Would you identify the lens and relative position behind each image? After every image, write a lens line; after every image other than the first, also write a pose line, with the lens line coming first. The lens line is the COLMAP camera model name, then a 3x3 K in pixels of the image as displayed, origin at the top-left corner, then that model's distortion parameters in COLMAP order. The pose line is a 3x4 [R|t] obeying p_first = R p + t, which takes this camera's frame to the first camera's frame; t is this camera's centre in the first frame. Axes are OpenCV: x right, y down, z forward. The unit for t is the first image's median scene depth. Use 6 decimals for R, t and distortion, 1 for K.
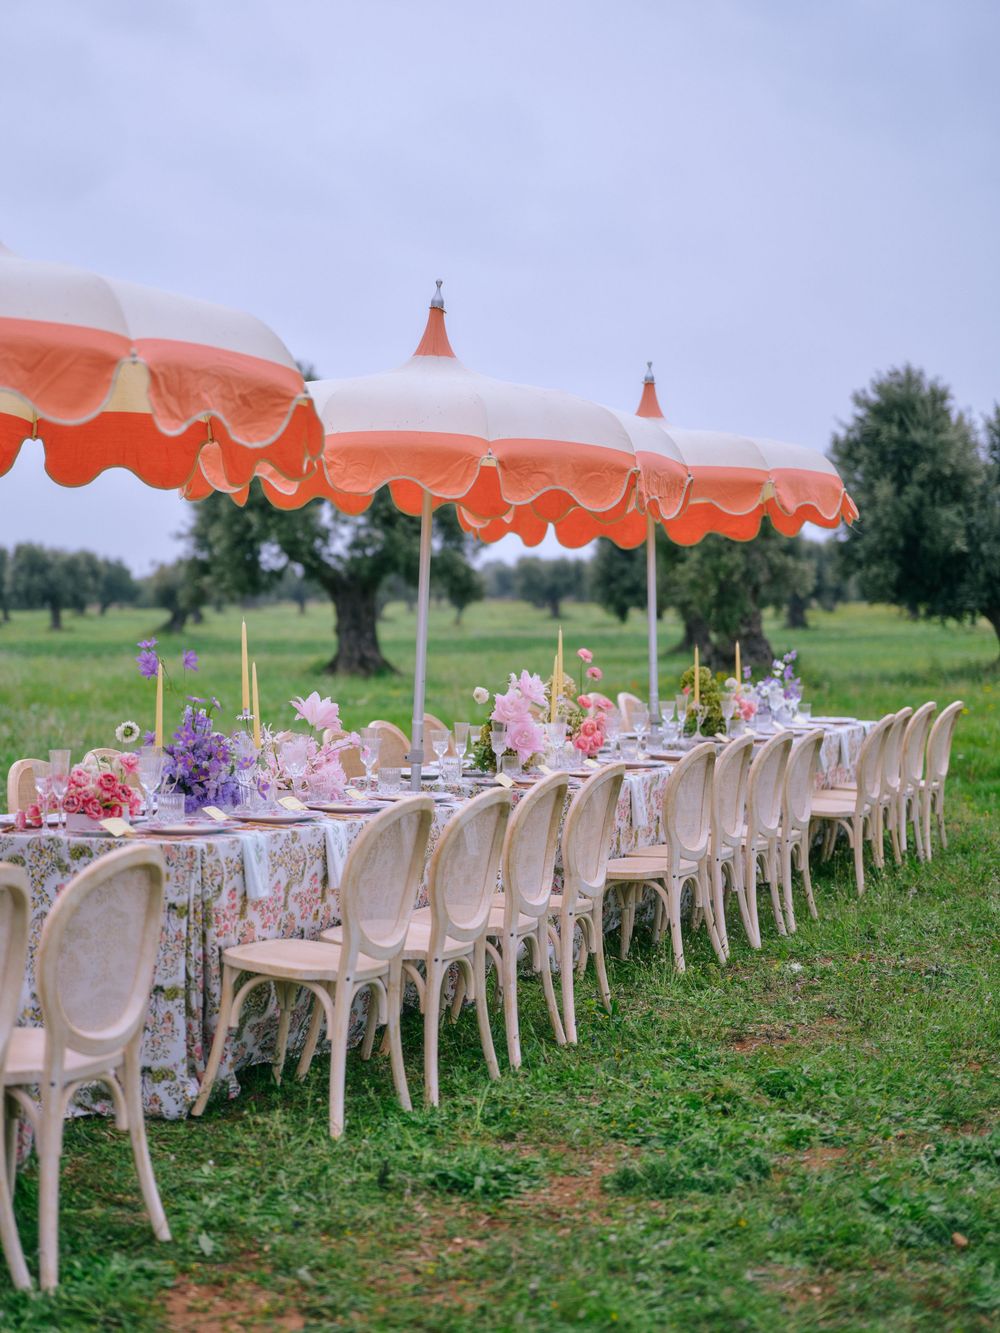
lens RADIAL K [[2061.7, 0, 500.0], [0, 2061.7, 666.5], [0, 0, 1]] dist [0.047350, 0.051354]
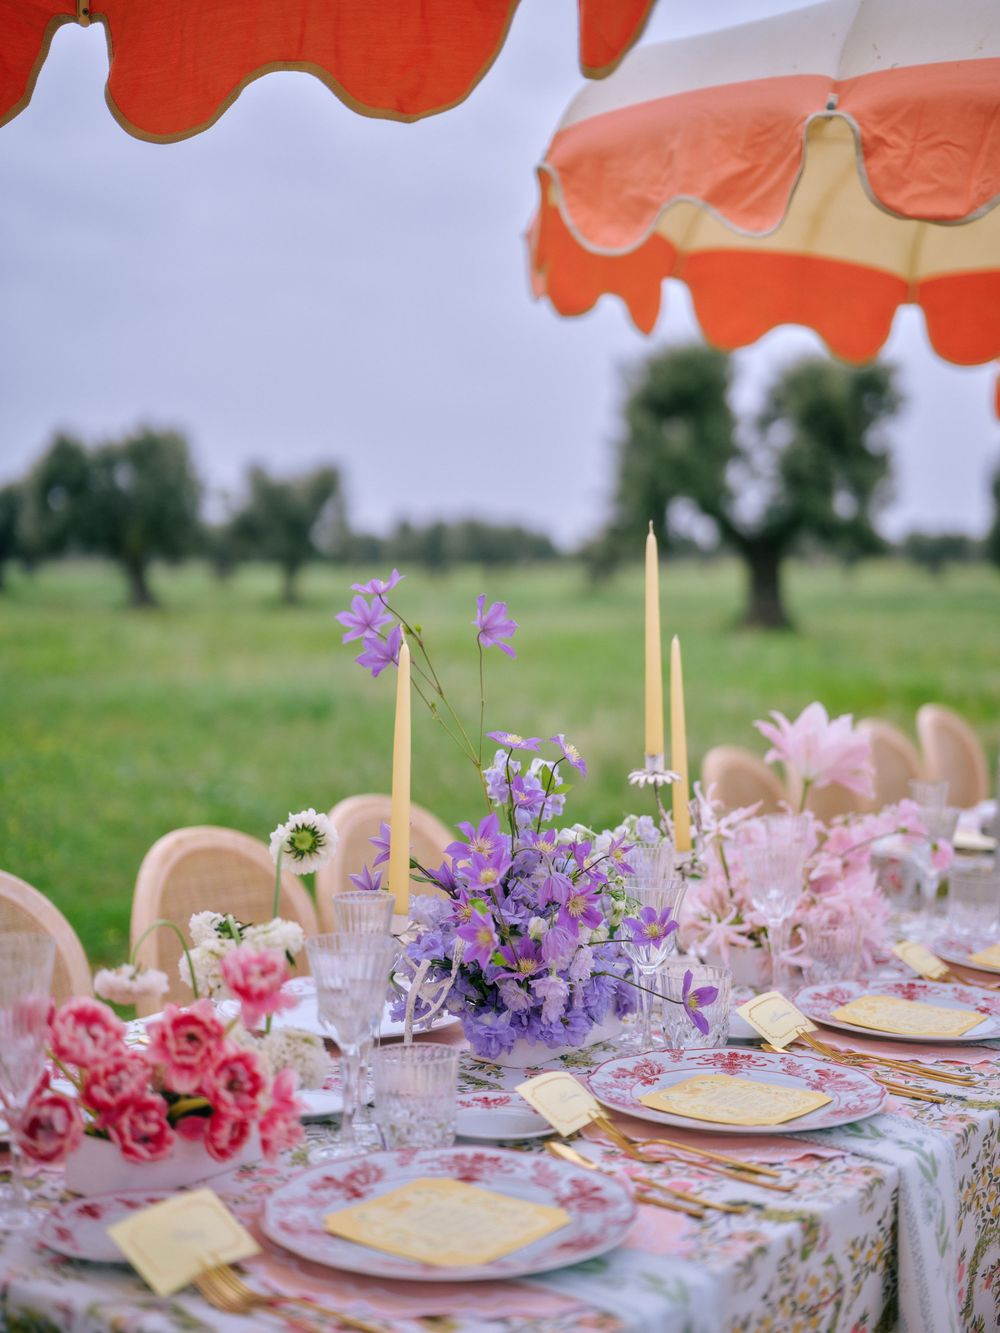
lens RADIAL K [[1848.3, 0, 500.0], [0, 1848.3, 666.5], [0, 0, 1]] dist [-0.168869, -0.021779]
pose [[0.978189, 0.007613, -0.207577, -0.091568], [-0.003104, 0.999752, 0.022036, -0.004112], [0.207693, -0.020911, 0.977971, 0.754398]]
